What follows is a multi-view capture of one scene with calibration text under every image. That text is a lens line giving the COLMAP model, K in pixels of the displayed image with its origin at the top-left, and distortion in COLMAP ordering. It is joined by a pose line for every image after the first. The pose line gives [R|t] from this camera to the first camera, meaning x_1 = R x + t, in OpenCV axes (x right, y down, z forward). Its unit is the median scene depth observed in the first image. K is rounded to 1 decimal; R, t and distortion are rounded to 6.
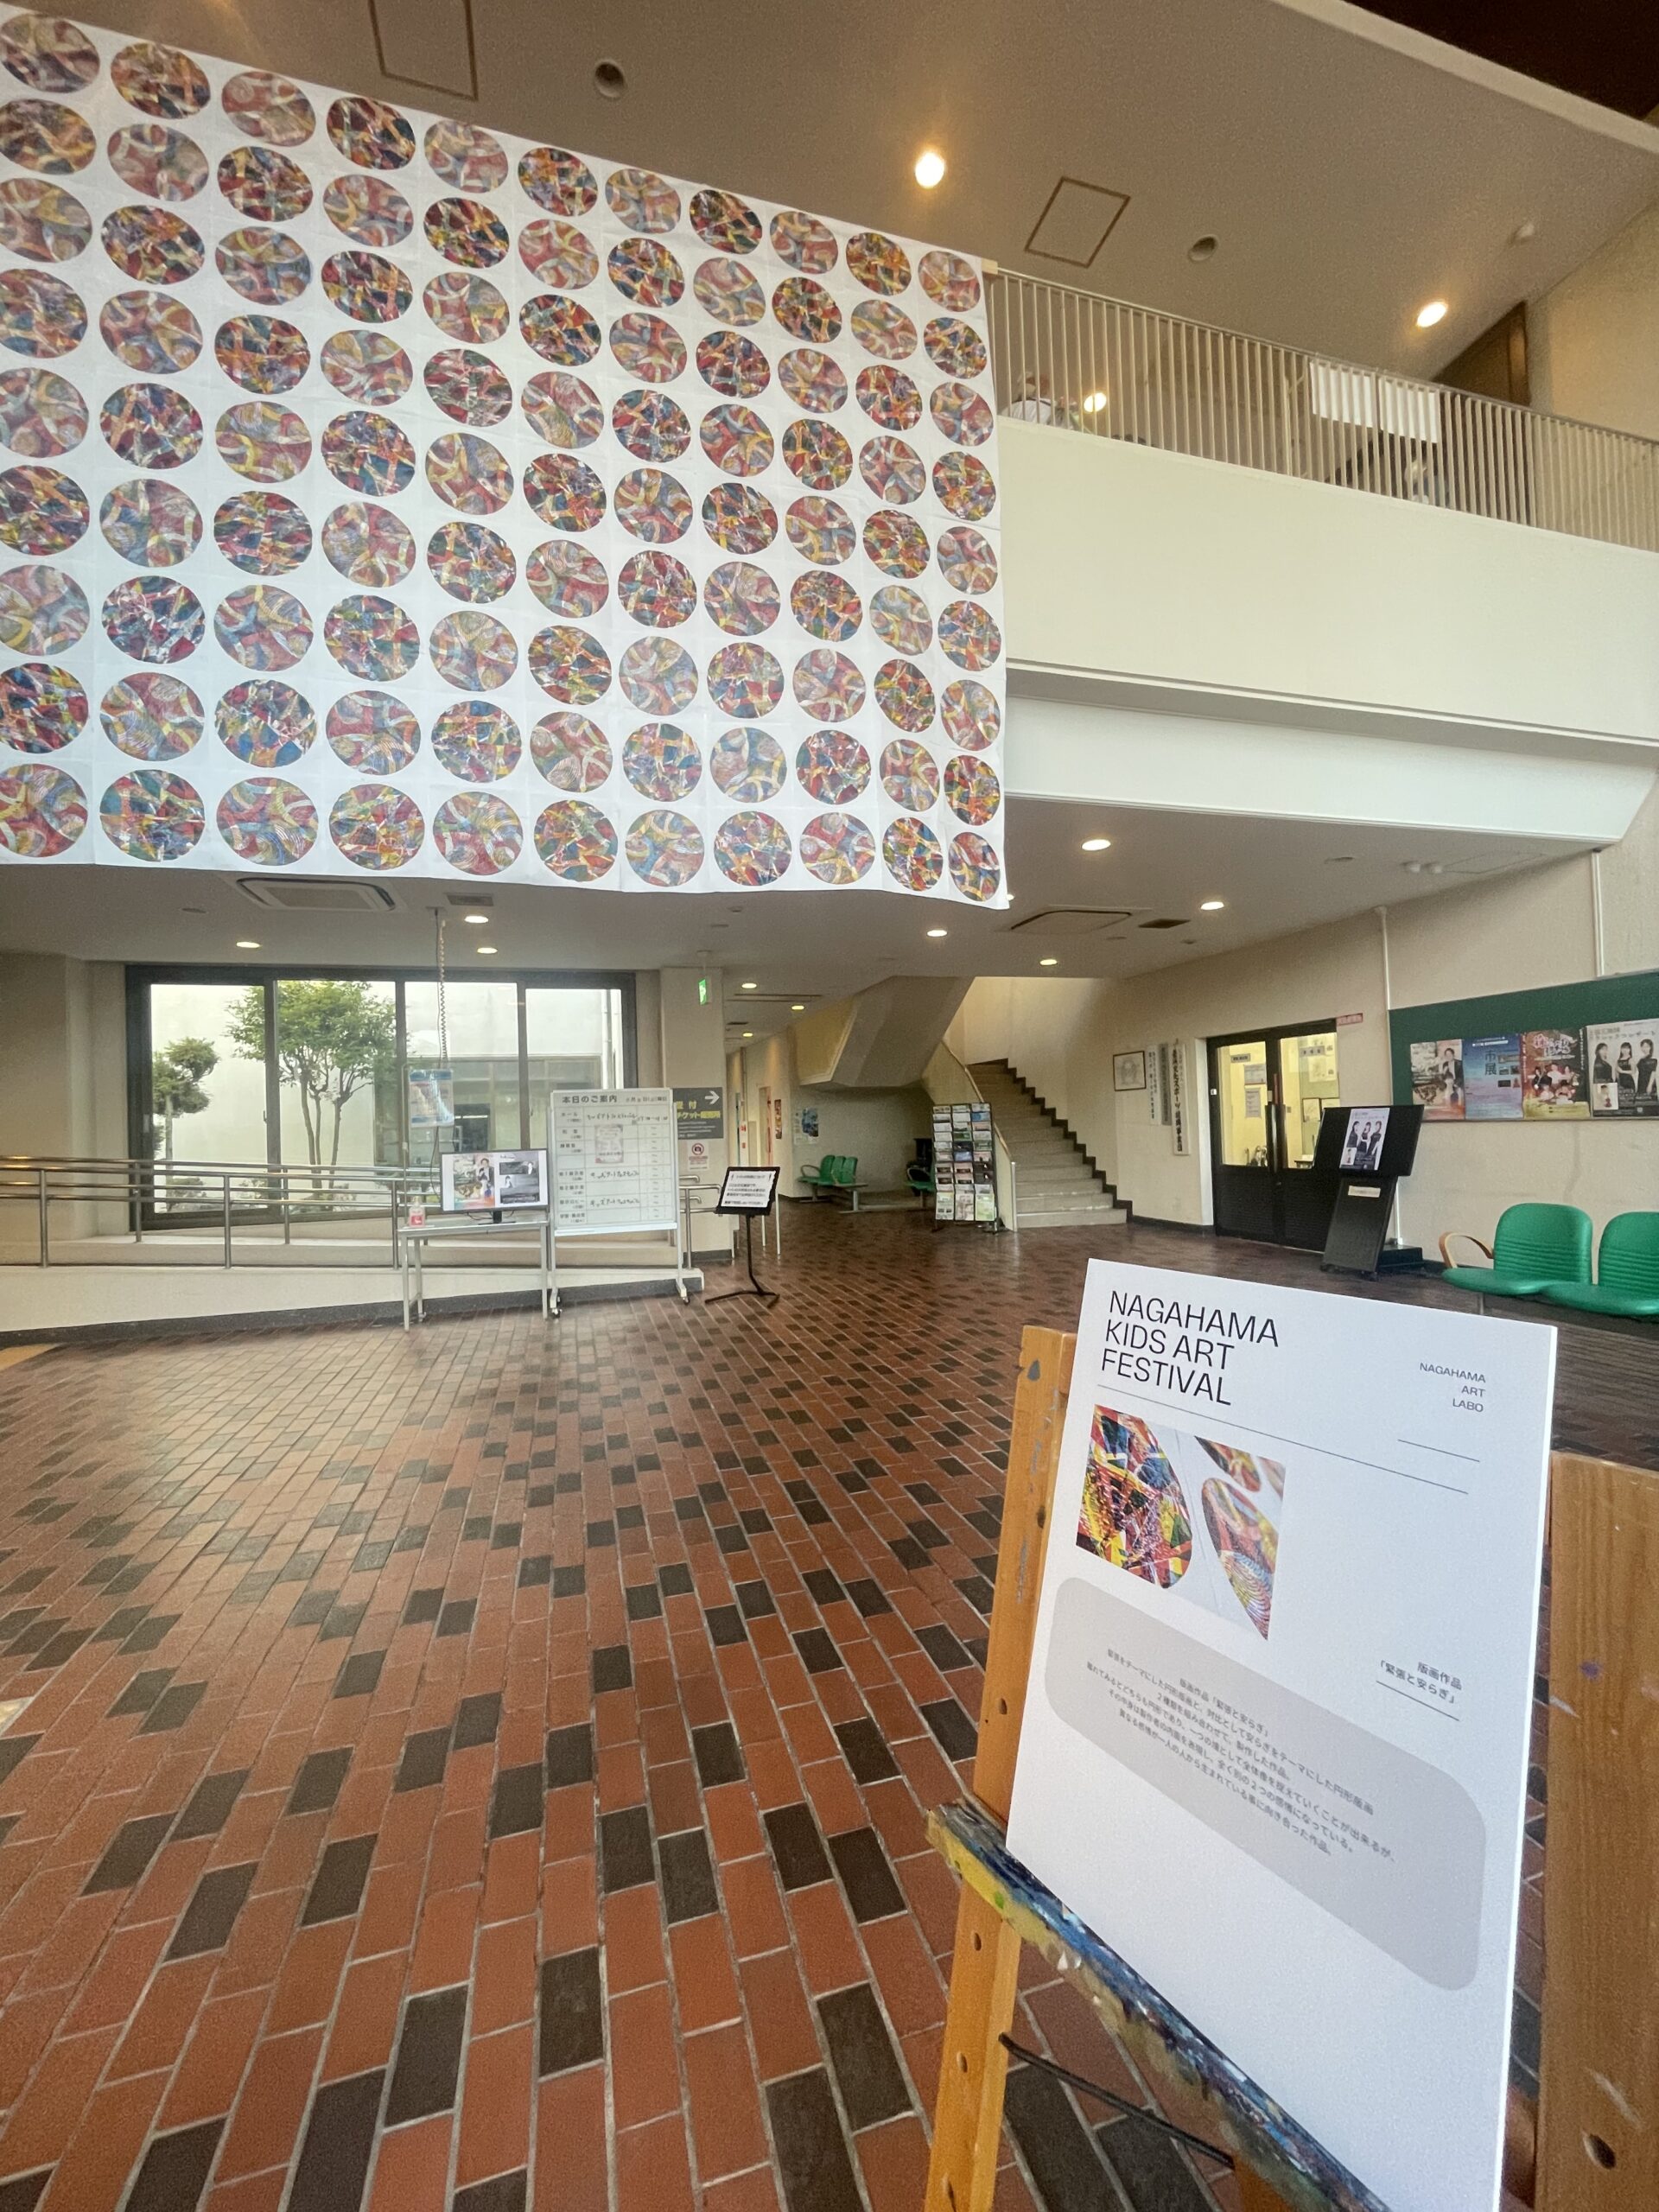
lens RADIAL K [[896.6, 0, 796.7], [0, 896.6, 1066.5], [0, 0, 1]] dist [0.017467, 0.001245]
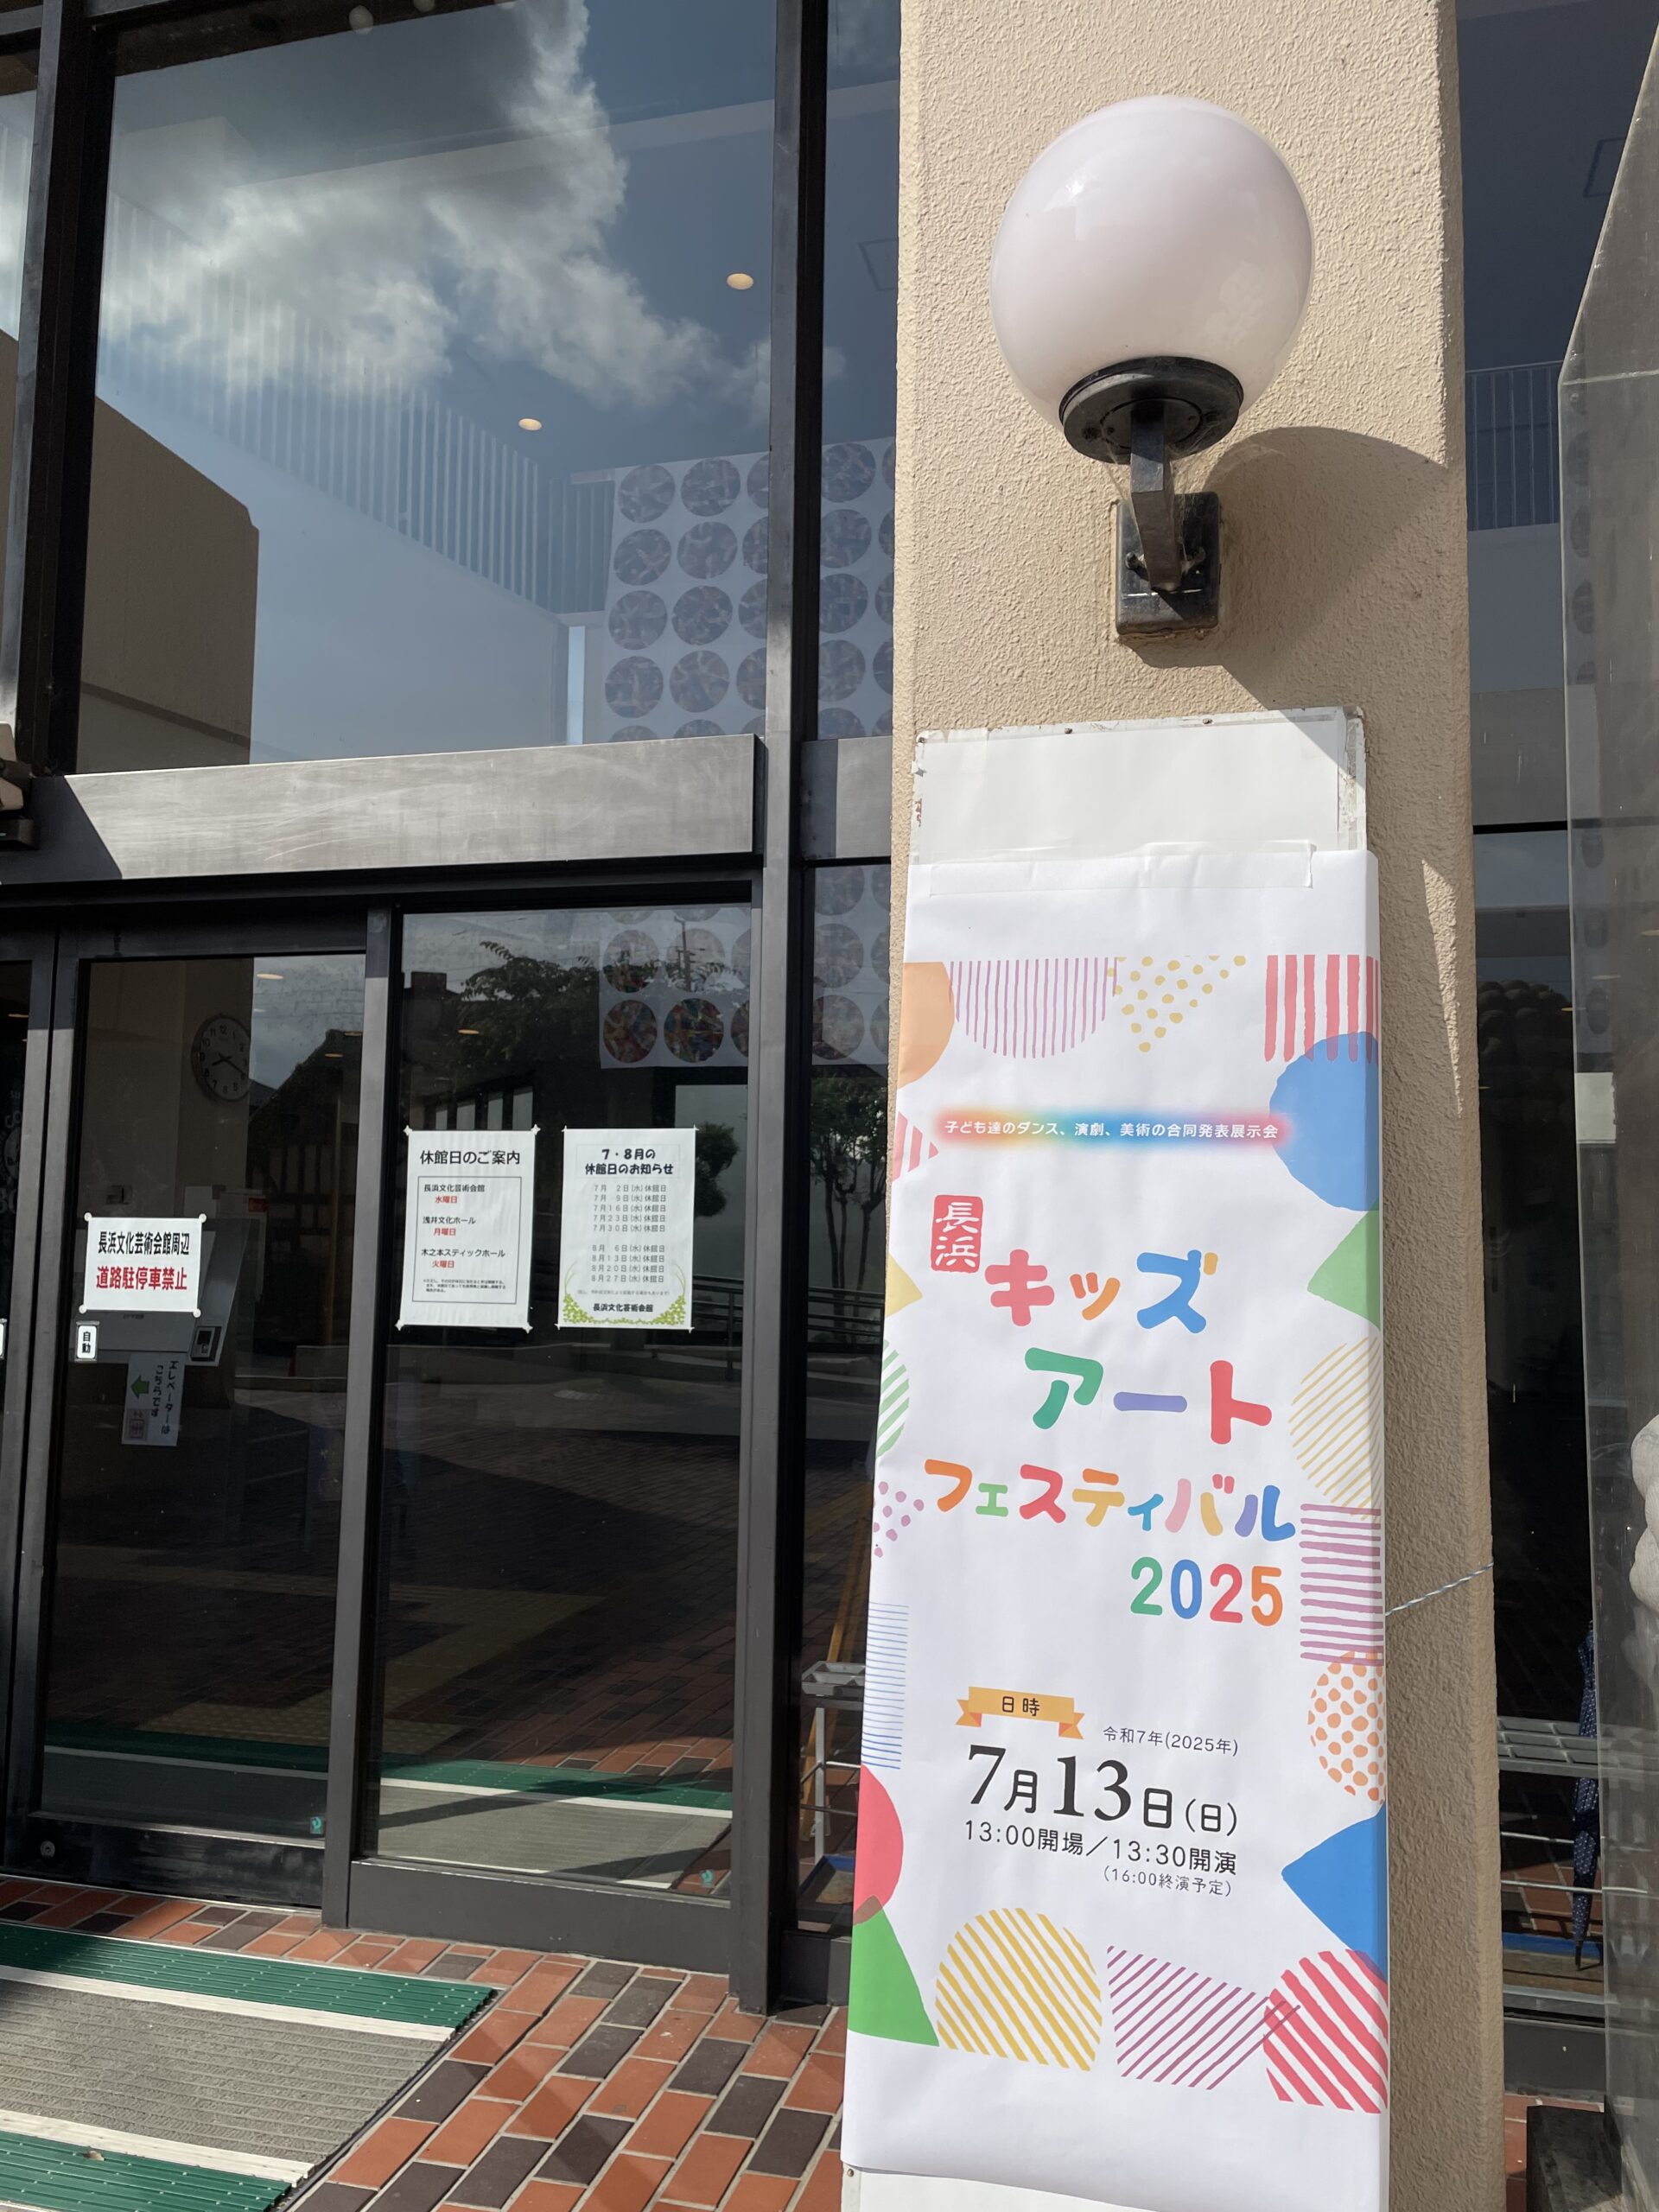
lens RADIAL K [[1678.4, 0, 829.8], [0, 1678.4, 1110.2], [0, 0, 1]] dist [-0.005938, -0.001278]
pose [[0.867515, 0.002466, -0.497405, 0.719791], [-0.007907, 0.999930, -0.008834, -0.120977], [0.497348, 0.011597, 0.867473, -1.079286]]
